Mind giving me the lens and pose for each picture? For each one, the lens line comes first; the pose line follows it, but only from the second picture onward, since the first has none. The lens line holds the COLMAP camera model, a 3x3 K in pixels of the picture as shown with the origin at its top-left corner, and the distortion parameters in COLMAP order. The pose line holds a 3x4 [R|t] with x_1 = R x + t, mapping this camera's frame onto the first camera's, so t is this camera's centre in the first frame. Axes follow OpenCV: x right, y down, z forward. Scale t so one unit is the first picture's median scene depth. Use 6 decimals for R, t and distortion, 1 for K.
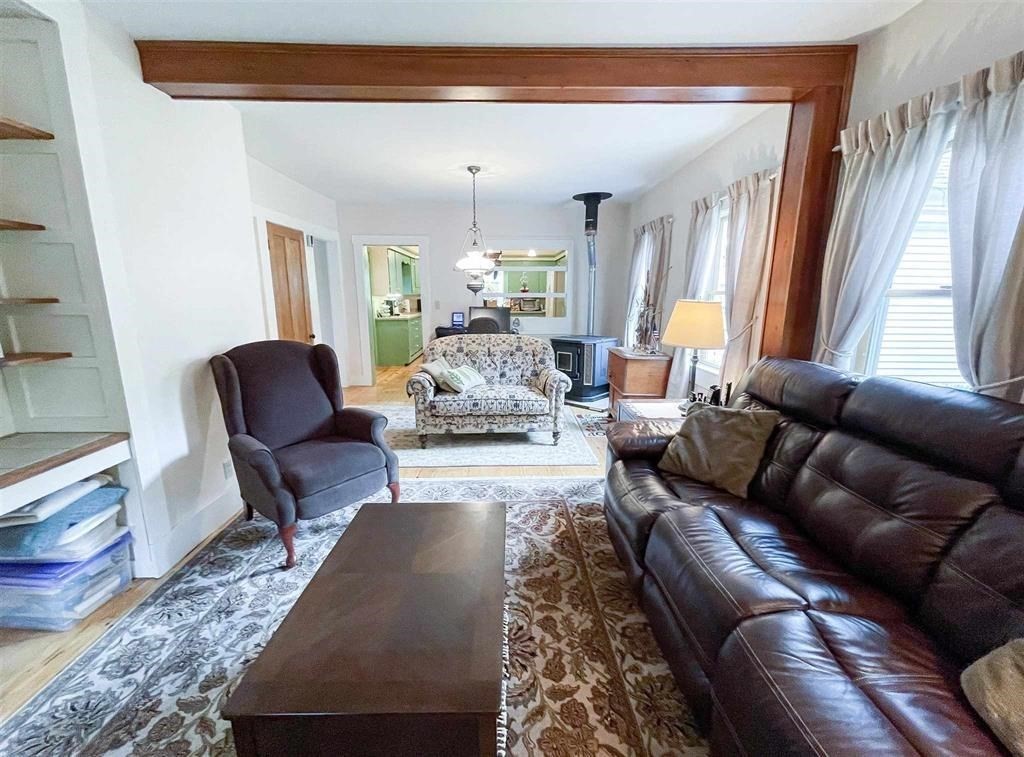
lens RADIAL K [[415.8, 0, 507.4], [0, 415.8, 382.6], [0, 0, 1]] dist [-0.008876, 0.000146]
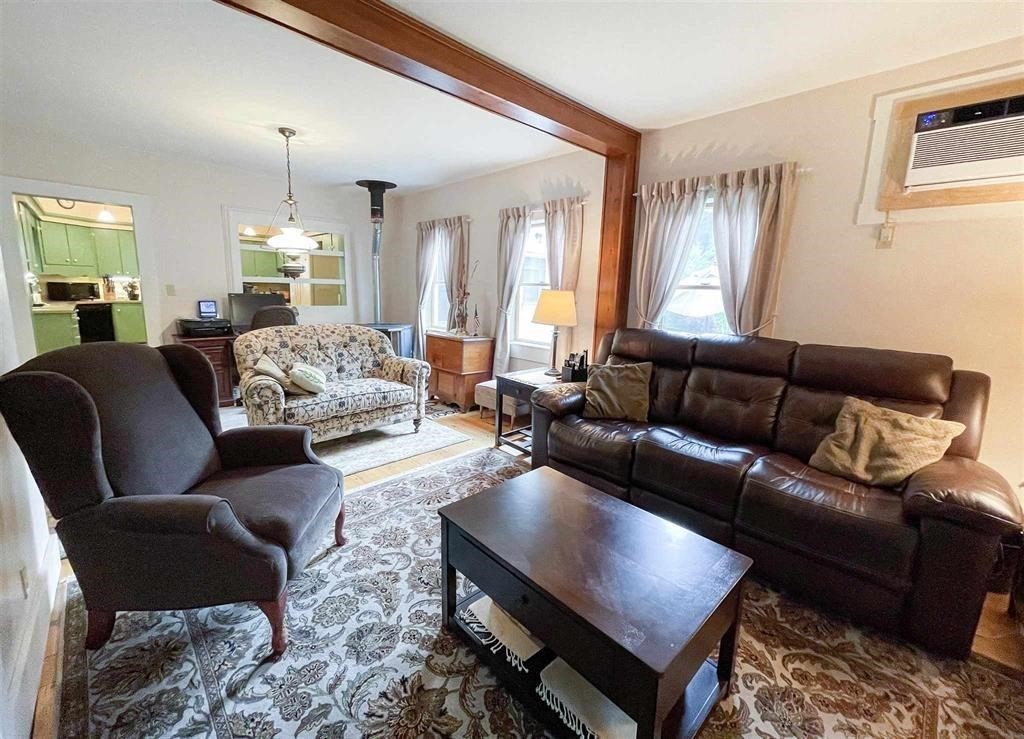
lens RADIAL K [[418.4, 0, 511.0], [0, 418.4, 362.4], [0, 0, 1]] dist [0.000371, -0.000006]
pose [[0.733704, -0.098359, 0.672312, -0.392847], [0.114908, 0.993177, 0.019901, -0.010640], [-0.669682, 0.062653, 0.740000, 0.101084]]
